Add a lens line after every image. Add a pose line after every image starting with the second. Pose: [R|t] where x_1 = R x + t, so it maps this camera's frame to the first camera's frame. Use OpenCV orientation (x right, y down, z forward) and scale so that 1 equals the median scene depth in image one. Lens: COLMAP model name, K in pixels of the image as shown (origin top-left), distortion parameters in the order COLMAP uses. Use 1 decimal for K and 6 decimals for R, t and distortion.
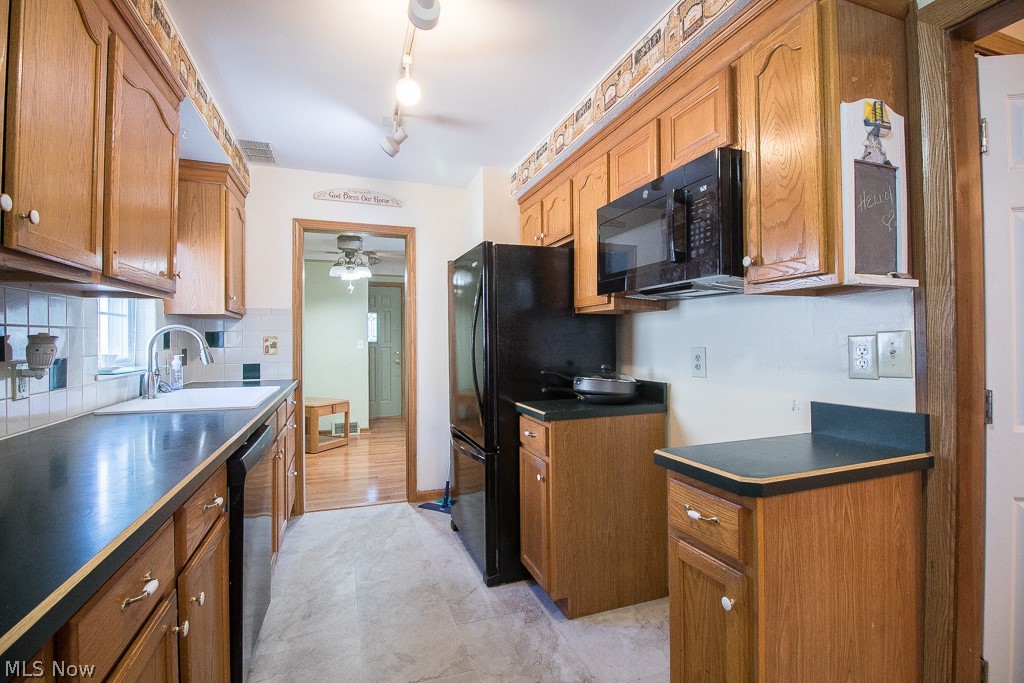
lens RADIAL K [[472.6, 0, 515.7], [0, 472.6, 336.5], [0, 0, 1]] dist [-0.000761, -0.012245]
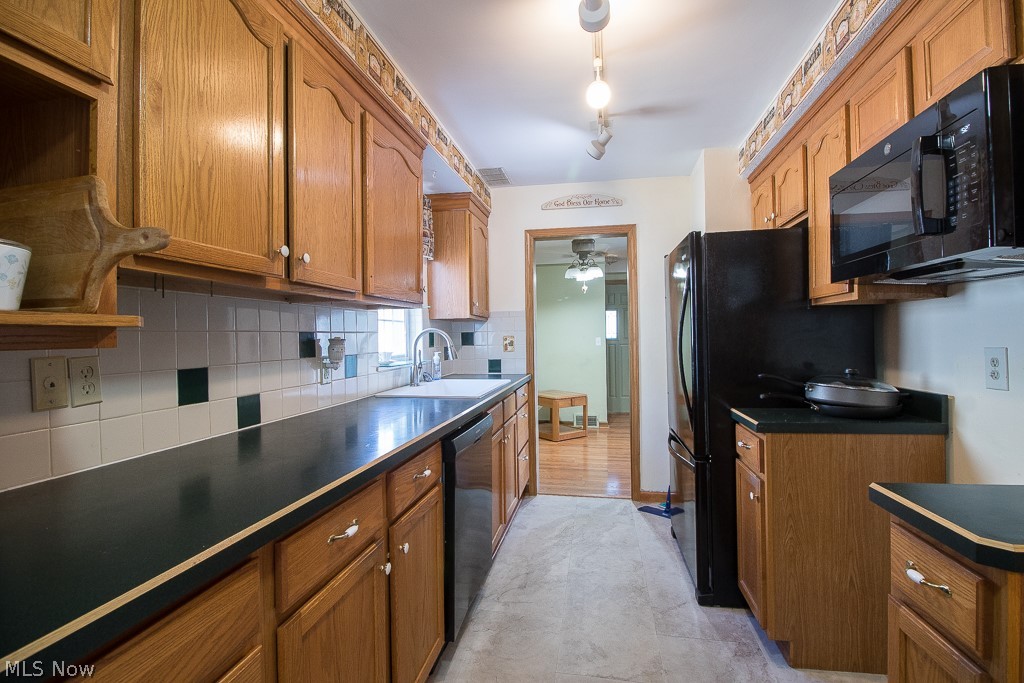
lens RADIAL K [[472.6, 0, 515.7], [0, 472.6, 336.5], [0, 0, 1]] dist [-0.000761, -0.012245]
pose [[0.864256, -0.008109, -0.502987, 0.101666], [0.012586, 0.999906, 0.005505, -0.006307], [0.502895, -0.011088, 0.864277, 0.025150]]
